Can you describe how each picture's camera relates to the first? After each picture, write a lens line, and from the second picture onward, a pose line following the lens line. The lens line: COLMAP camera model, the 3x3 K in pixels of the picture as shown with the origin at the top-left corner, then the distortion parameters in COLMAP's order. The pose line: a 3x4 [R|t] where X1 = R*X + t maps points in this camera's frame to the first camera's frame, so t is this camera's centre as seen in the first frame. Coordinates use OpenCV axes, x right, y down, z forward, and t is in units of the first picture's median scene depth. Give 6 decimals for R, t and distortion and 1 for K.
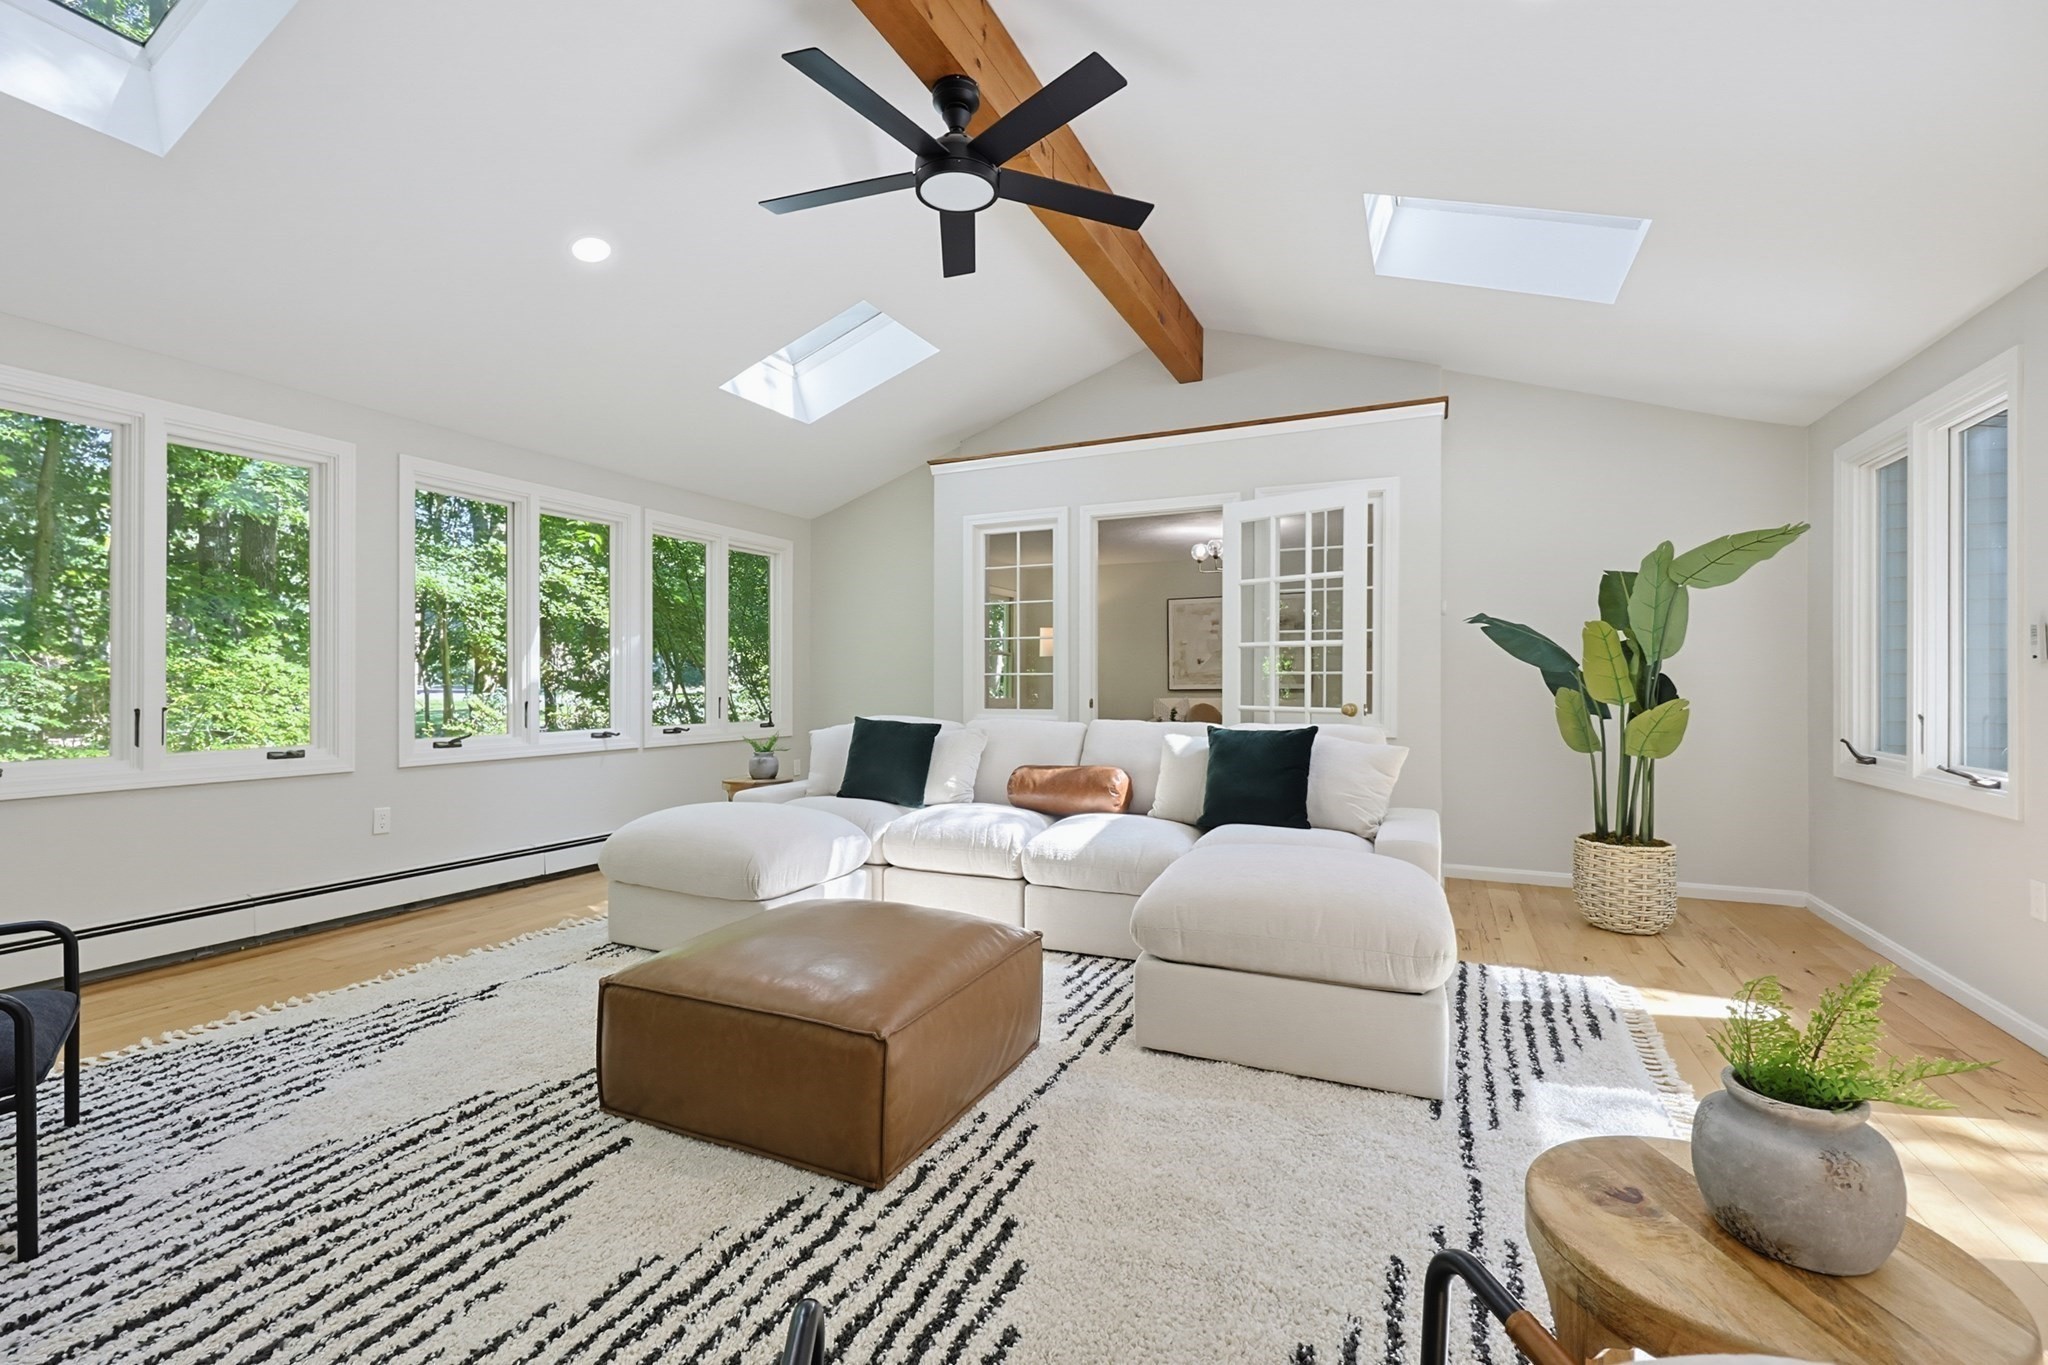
lens RADIAL K [[873.6, 0, 1024.0], [0, 873.6, 682.5], [0, 0, 1]] dist [0.000064, -0.000102]
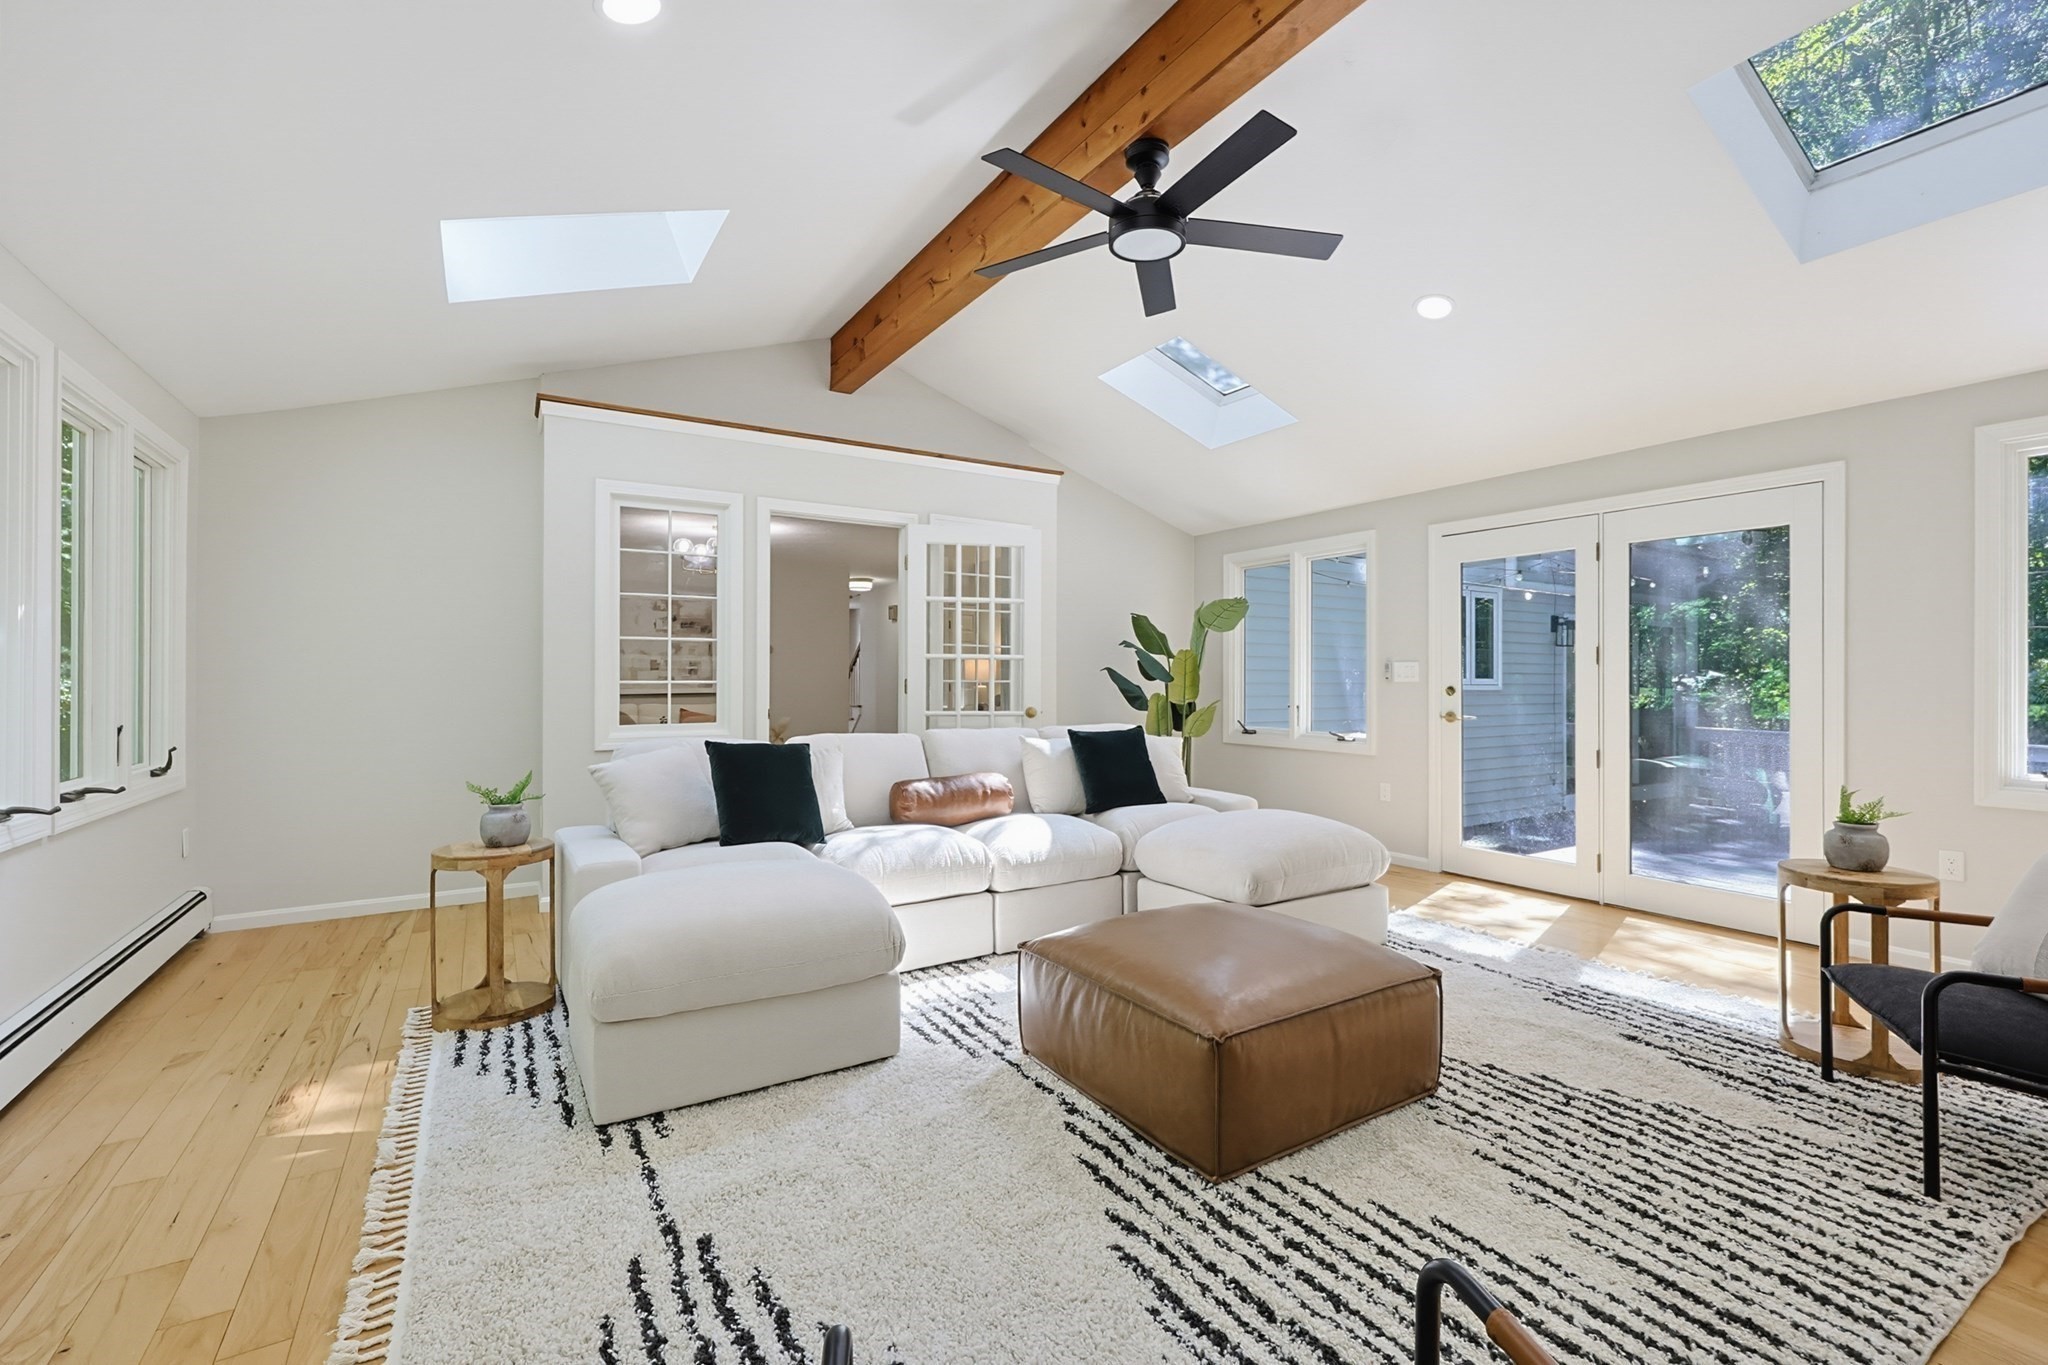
lens RADIAL K [[875.6, 0, 1024.0], [0, 875.6, 682.5], [0, 0, 1]] dist [-0.000765, -0.000072]
pose [[0.549656, -0.001508, 0.835390, -1.066196], [0.002166, 0.999998, 0.000380, -0.018909], [-0.835388, 0.001601, 0.549658, 0.534733]]
